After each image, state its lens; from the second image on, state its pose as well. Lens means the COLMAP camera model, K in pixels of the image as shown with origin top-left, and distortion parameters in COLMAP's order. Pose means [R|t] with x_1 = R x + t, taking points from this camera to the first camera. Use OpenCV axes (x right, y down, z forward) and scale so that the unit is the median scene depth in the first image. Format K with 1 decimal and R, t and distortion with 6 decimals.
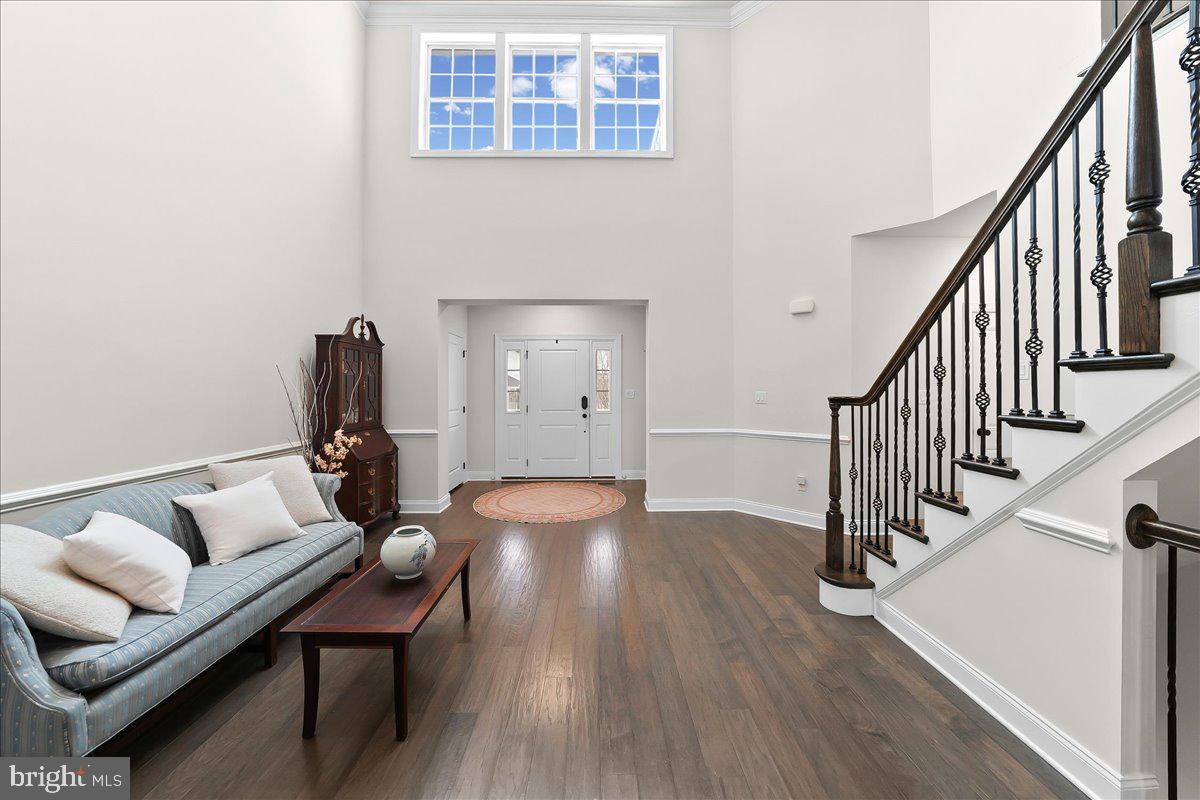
lens RADIAL K [[435.4, 0, 604.9], [0, 435.4, 389.2], [0, 0, 1]] dist [-0.009674, 0.000183]
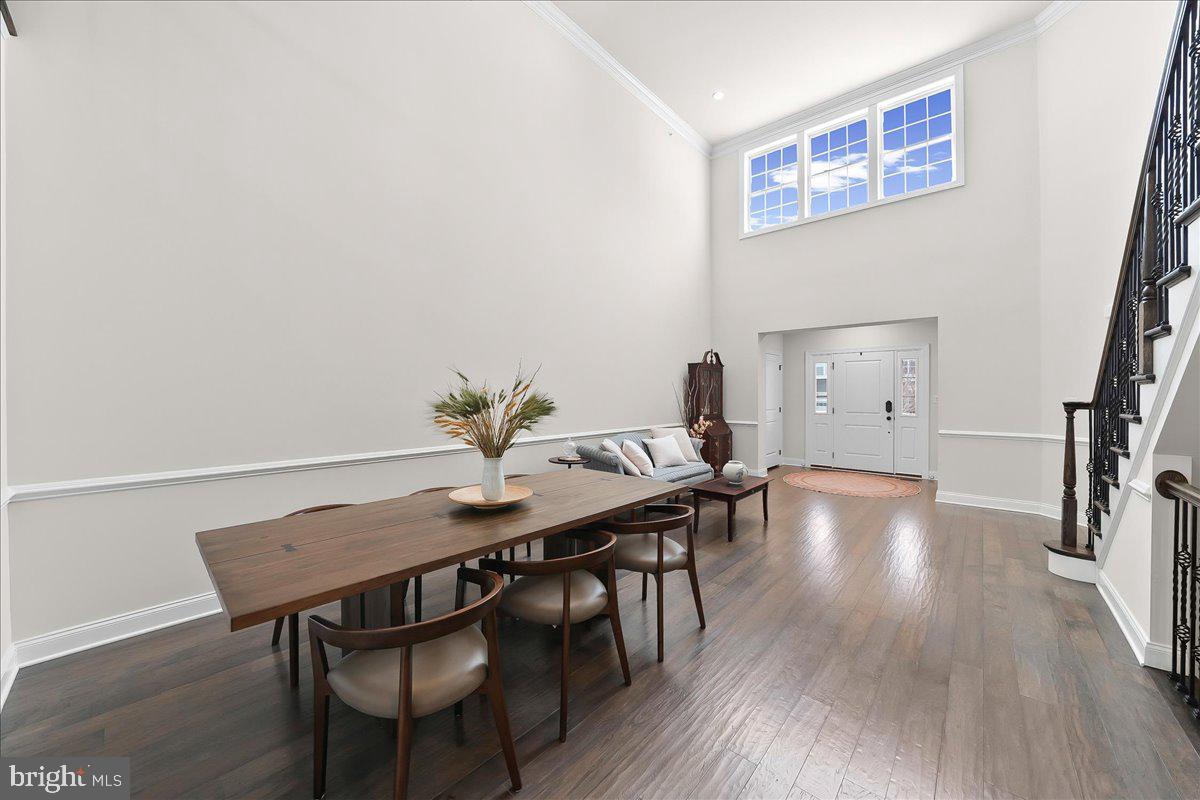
lens RADIAL K [[435.4, 0, 604.9], [0, 435.4, 389.2], [0, 0, 1]] dist [-0.009674, 0.000183]
pose [[0.739295, -0.005444, -0.673359, 0.308943], [-0.002042, 0.999945, -0.010326, -0.002260], [0.673378, 0.009010, 0.739243, -0.602167]]
